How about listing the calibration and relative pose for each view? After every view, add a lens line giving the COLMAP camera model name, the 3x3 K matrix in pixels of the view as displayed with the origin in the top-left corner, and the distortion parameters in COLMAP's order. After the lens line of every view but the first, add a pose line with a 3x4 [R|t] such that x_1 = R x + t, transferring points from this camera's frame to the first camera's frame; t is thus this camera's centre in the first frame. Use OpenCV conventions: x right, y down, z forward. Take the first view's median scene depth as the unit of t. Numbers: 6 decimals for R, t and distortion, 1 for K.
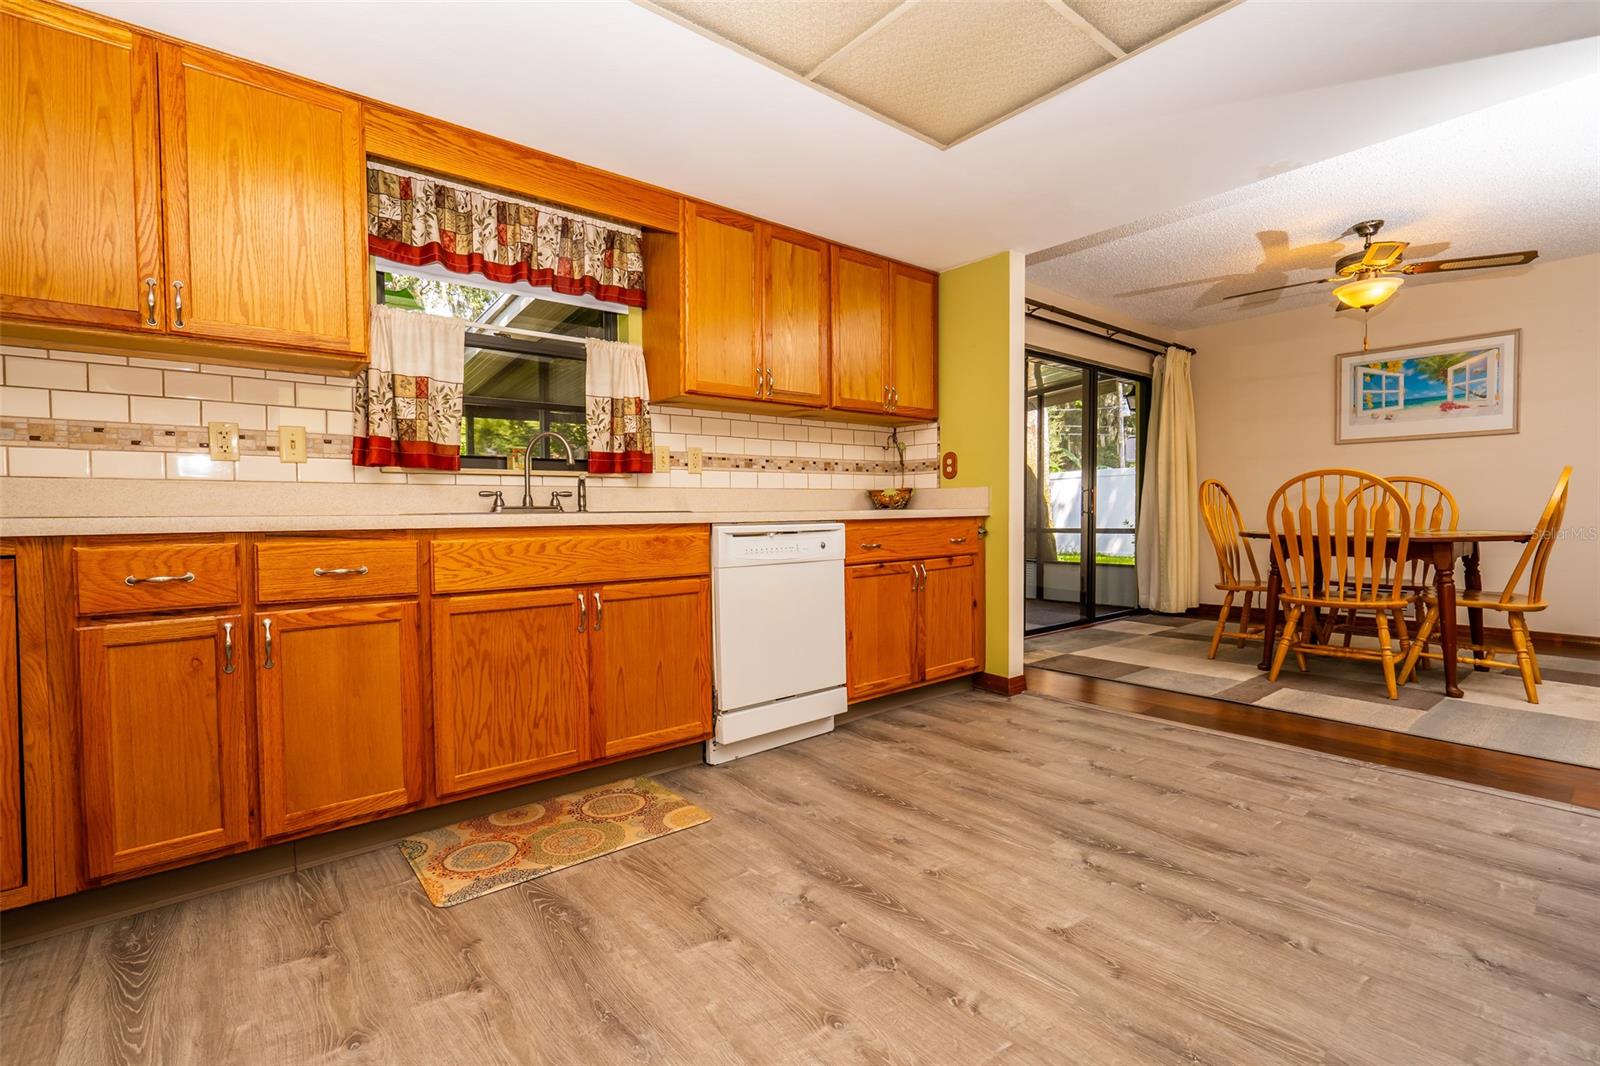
lens RADIAL K [[686.1, 0, 800.0], [0, 686.1, 533.0], [0, 0, 1]] dist [0.000526, 0.000392]
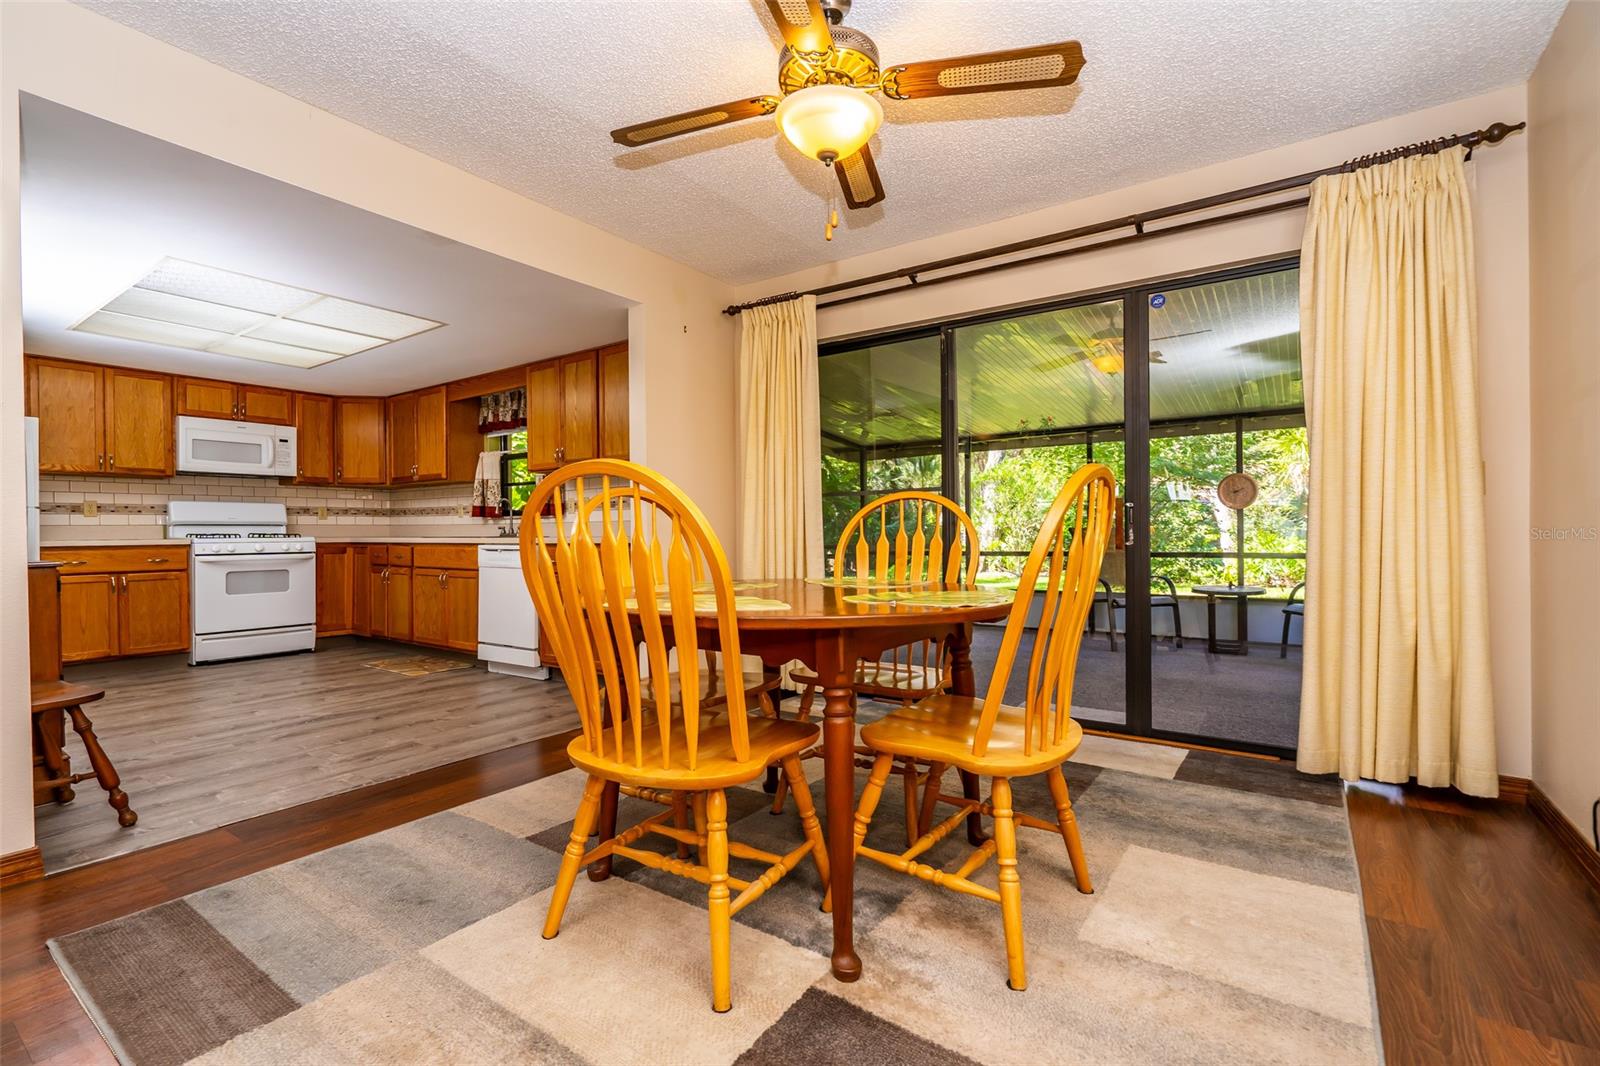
lens RADIAL K [[686.1, 0, 800.0], [0, 686.1, 533.0], [0, 0, 1]] dist [0.000526, 0.000392]
pose [[0.313214, 0.011969, -0.949607, 2.170372], [-0.022808, 0.999727, 0.005077, -0.079392], [0.949409, 0.020068, 0.313402, 1.358564]]
